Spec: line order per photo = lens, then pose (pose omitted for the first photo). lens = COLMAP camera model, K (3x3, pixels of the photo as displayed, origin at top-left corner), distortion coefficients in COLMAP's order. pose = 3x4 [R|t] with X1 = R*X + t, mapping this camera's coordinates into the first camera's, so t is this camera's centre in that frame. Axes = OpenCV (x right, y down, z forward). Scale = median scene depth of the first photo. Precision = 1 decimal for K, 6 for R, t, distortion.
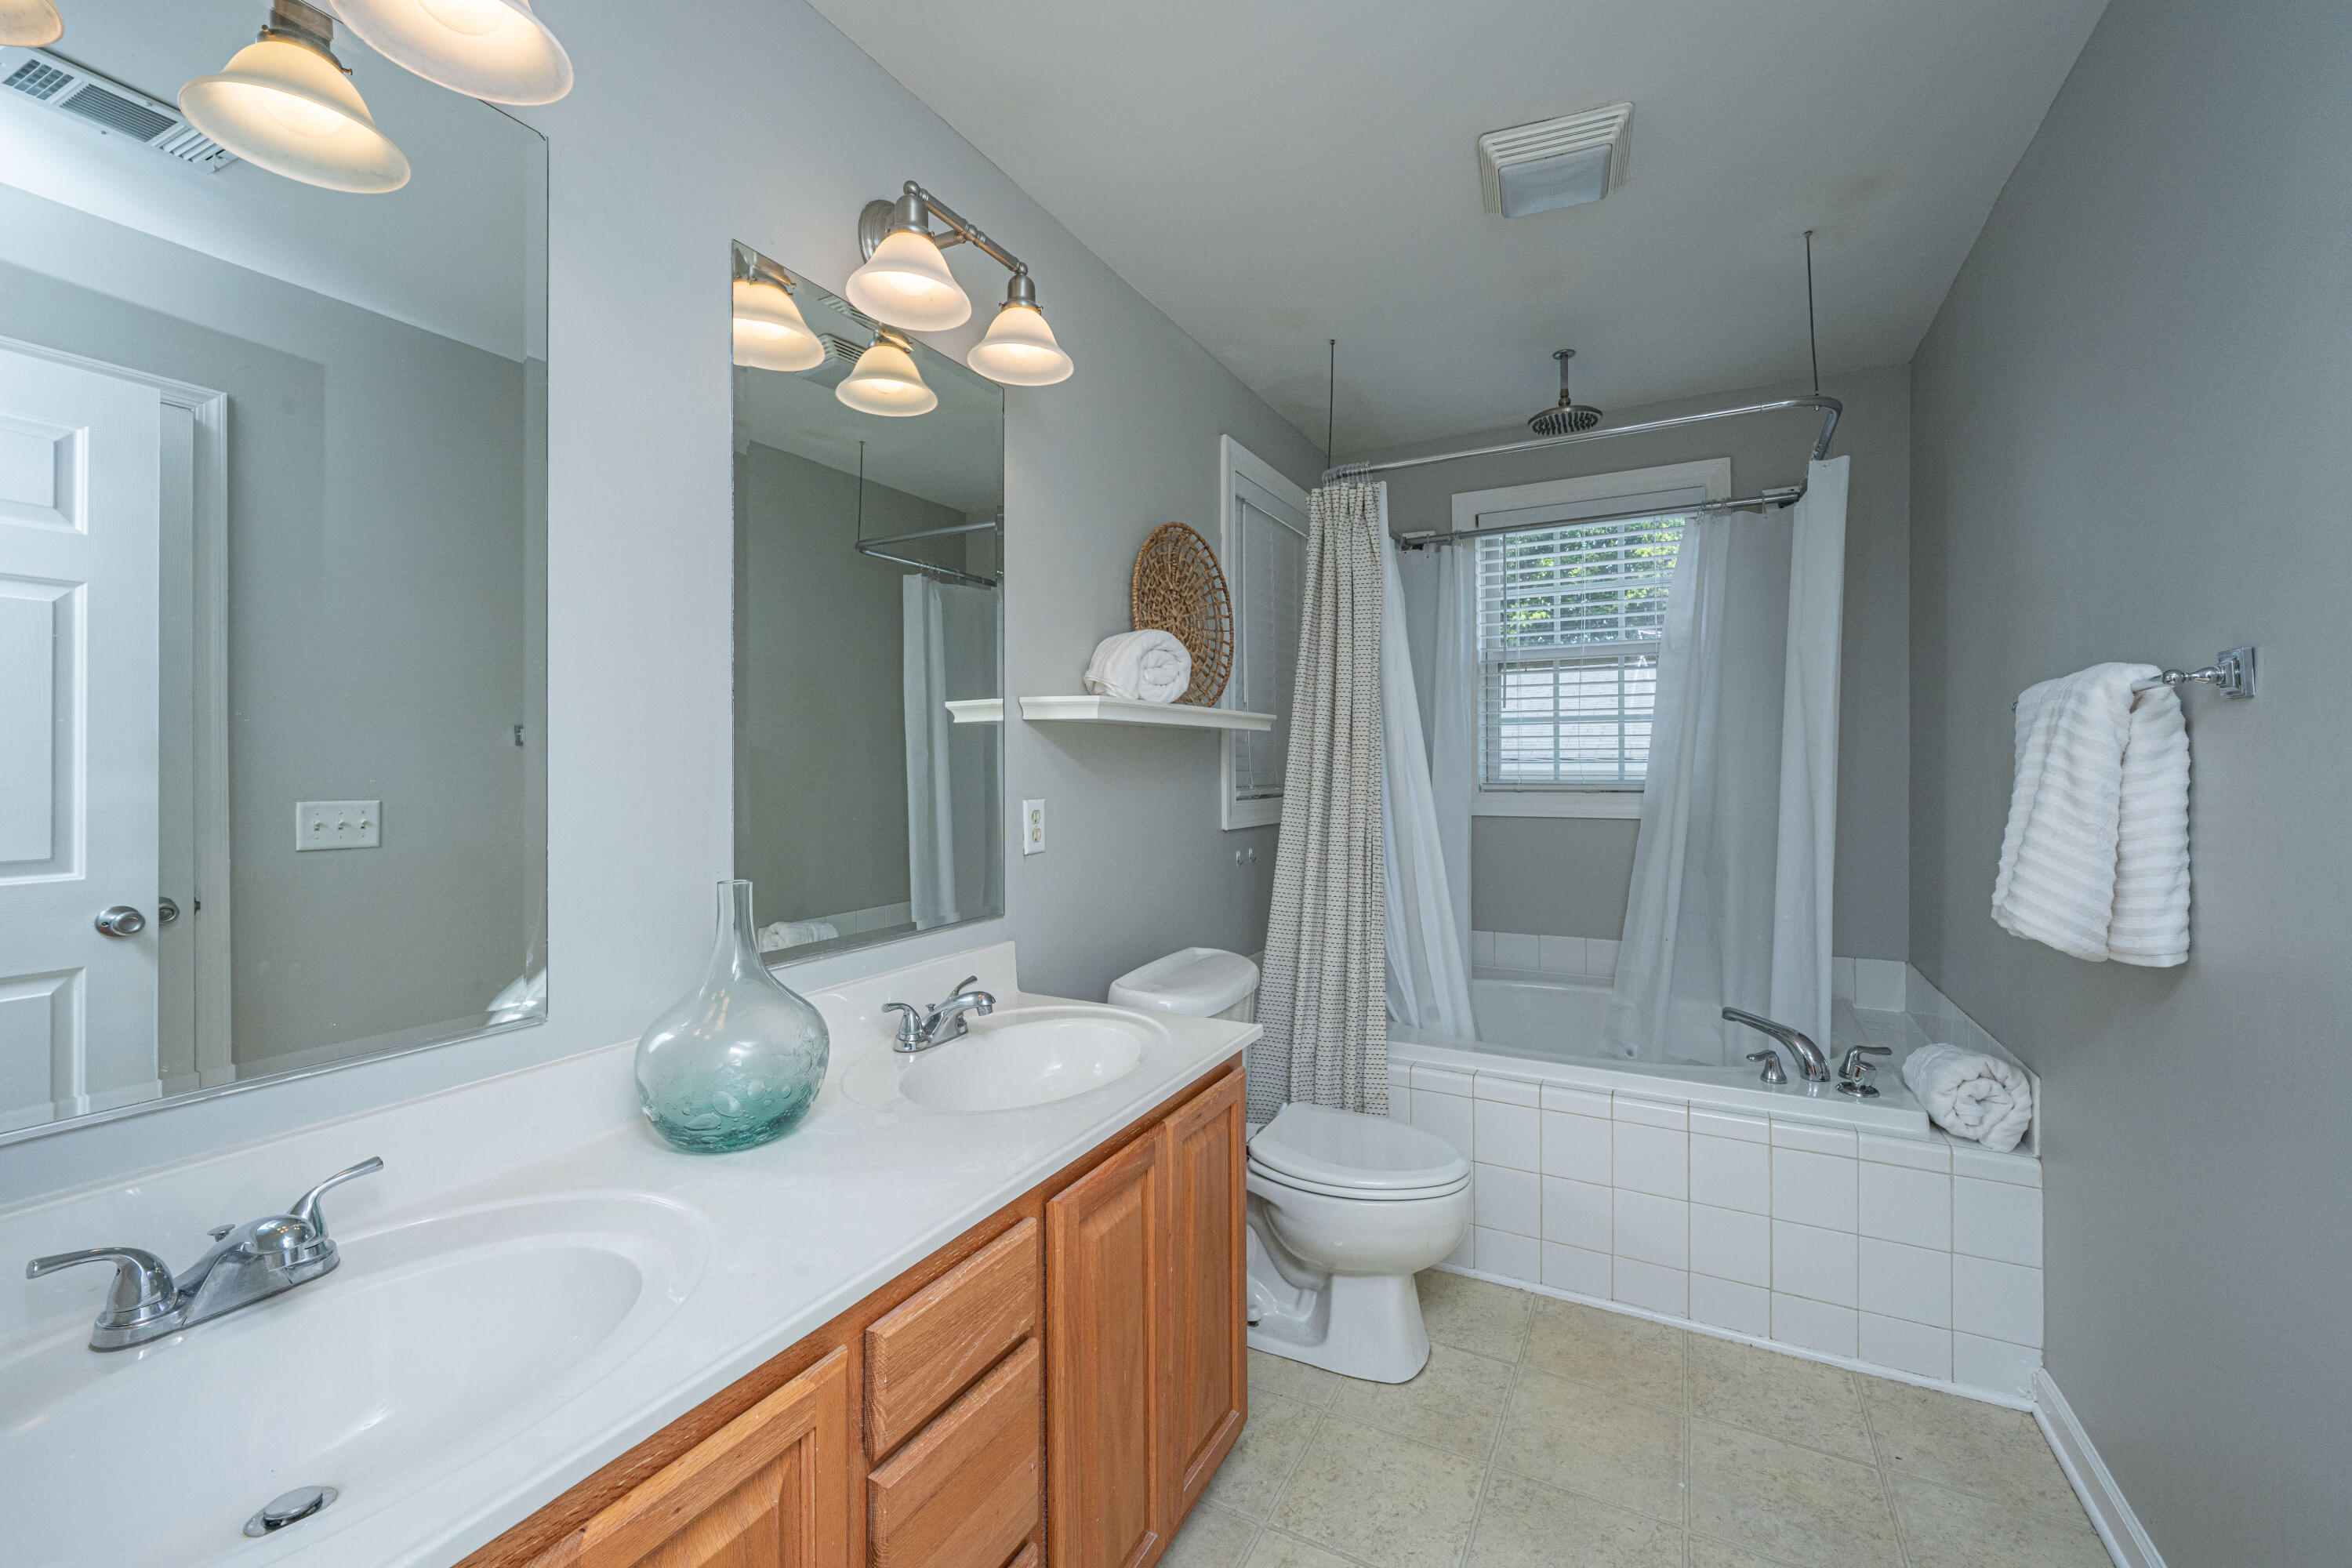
lens RADIAL K [[939.0, 0, 1184.1], [0, 939.0, 768.0], [0, 0, 1]] dist [0.000454, 0.000082]
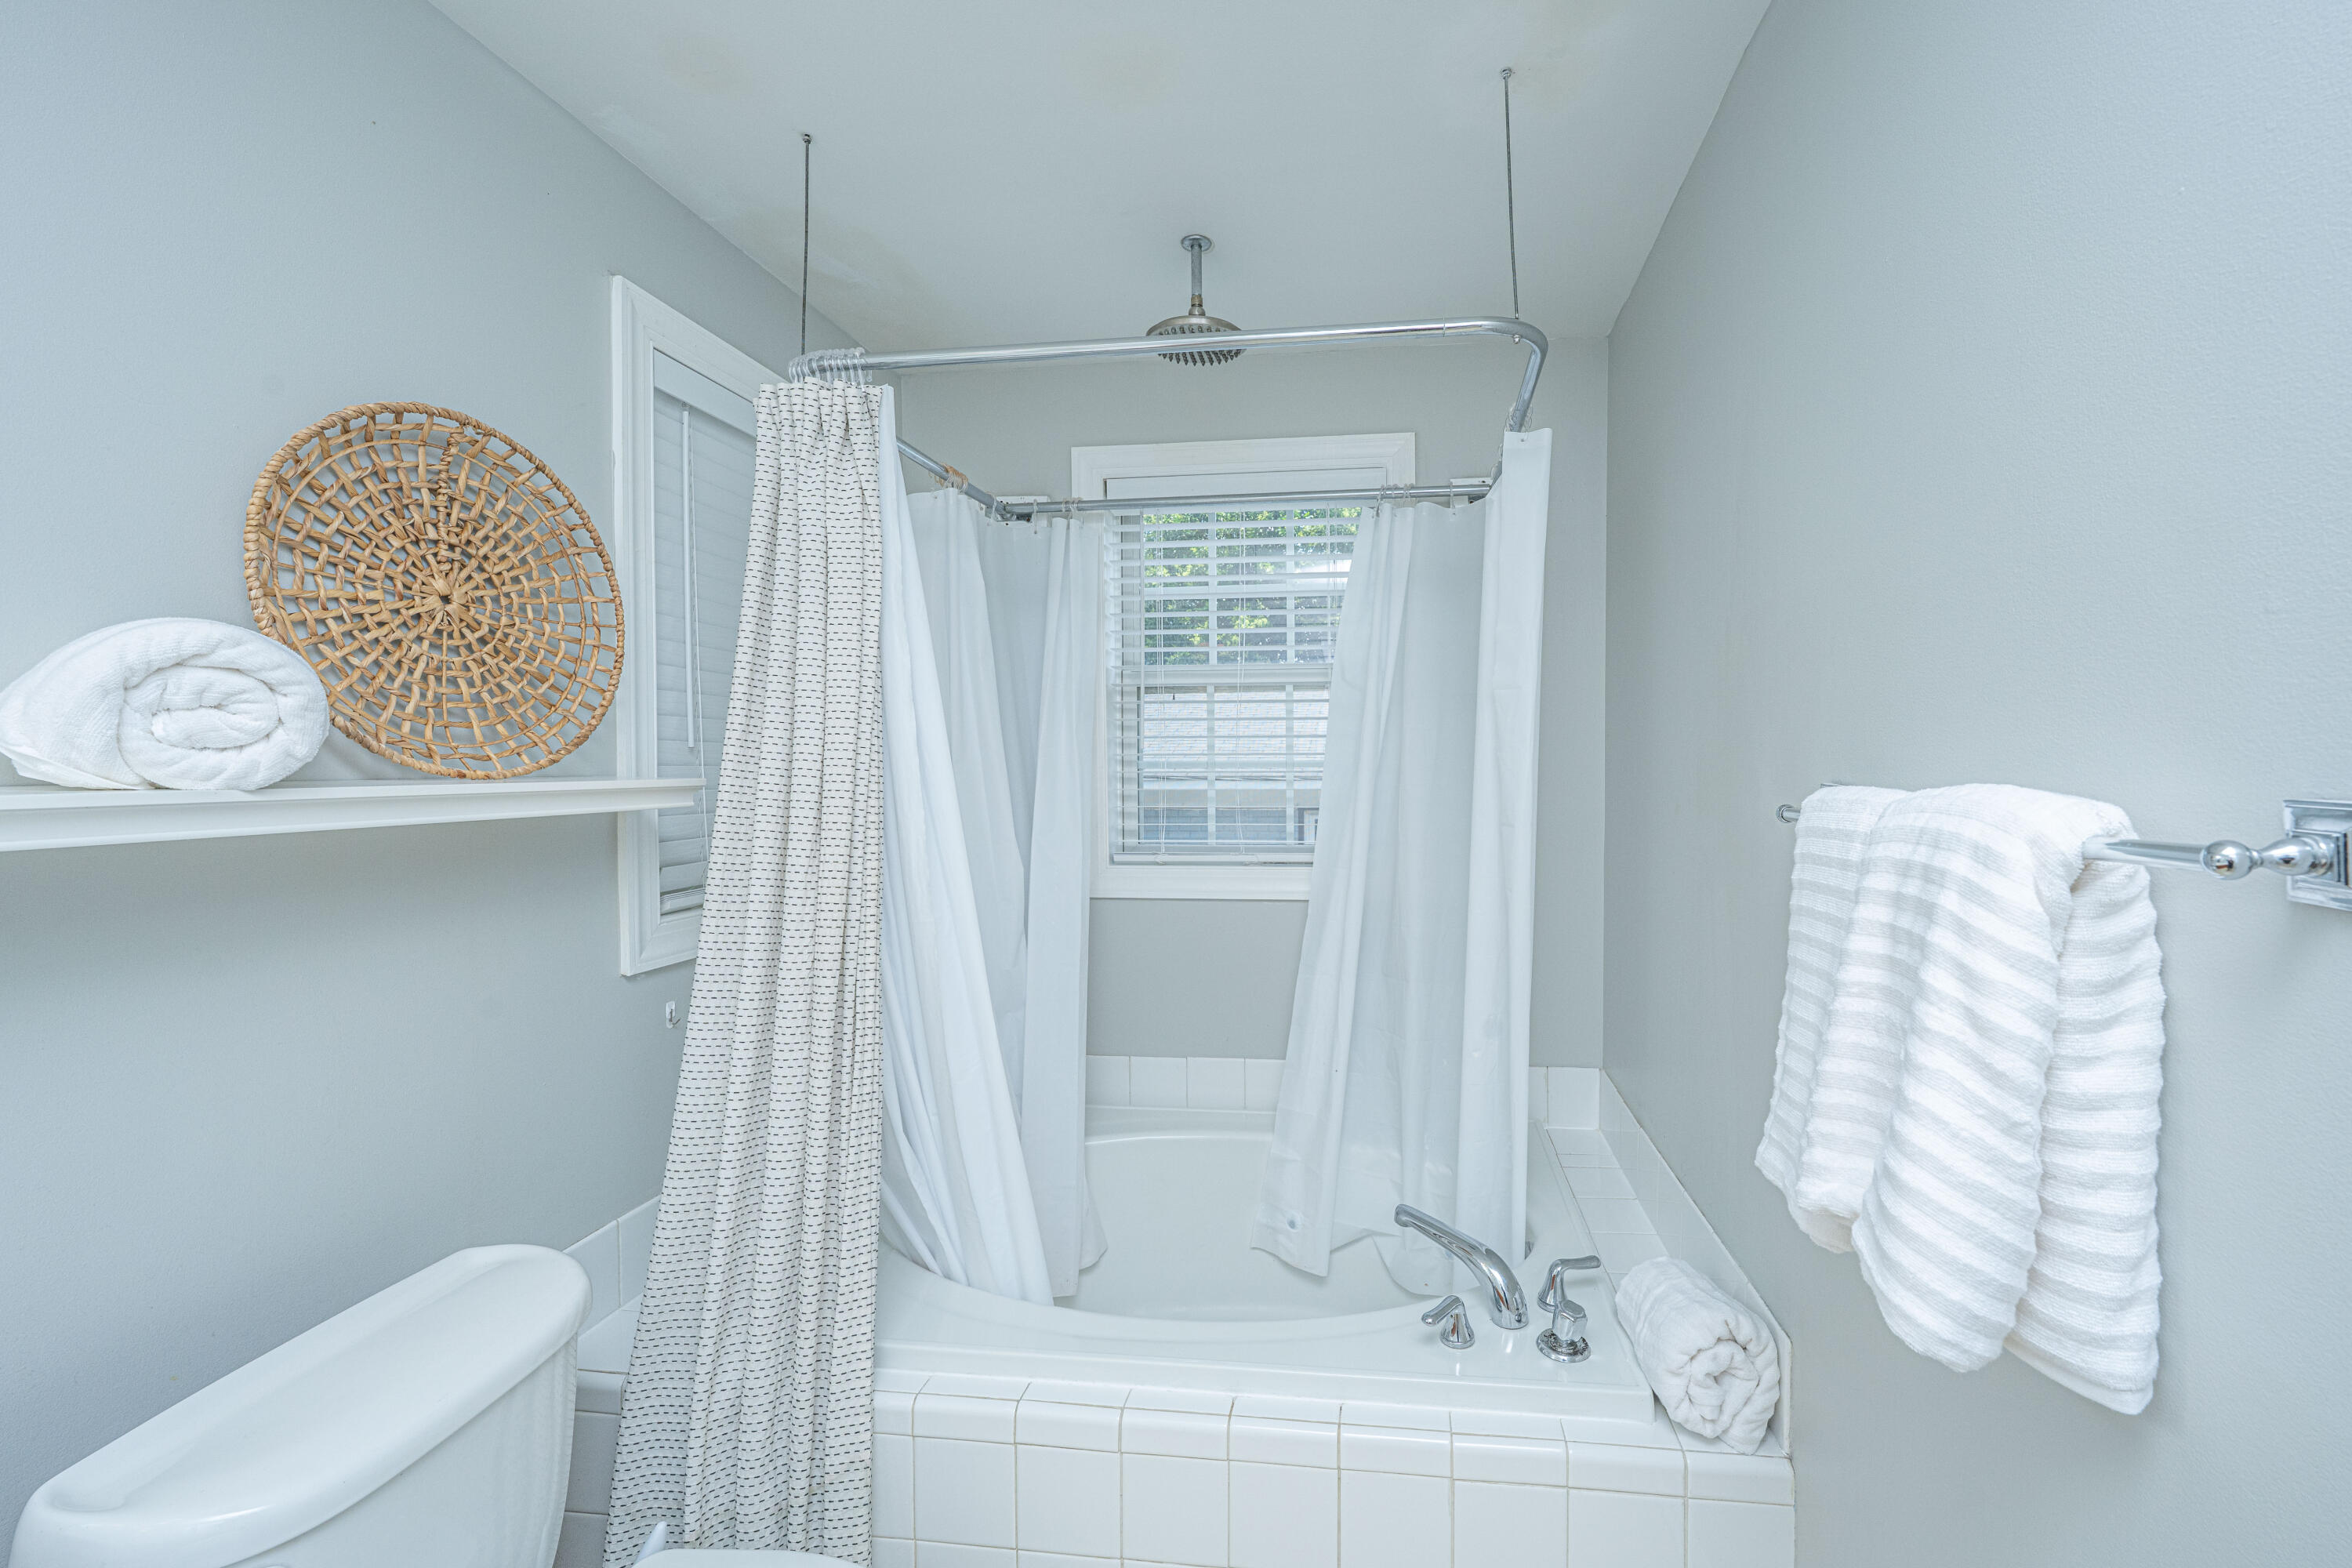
lens RADIAL K [[960.9, 0, 1263.0], [0, 960.9, 781.9], [0, 0, 1]] dist [0.000663, 0.000252]
pose [[0.939040, -0.005995, 0.343756, 0.225090], [0.000049, 0.999850, 0.017306, -0.066798], [-0.343808, -0.016234, 0.938900, 0.349065]]
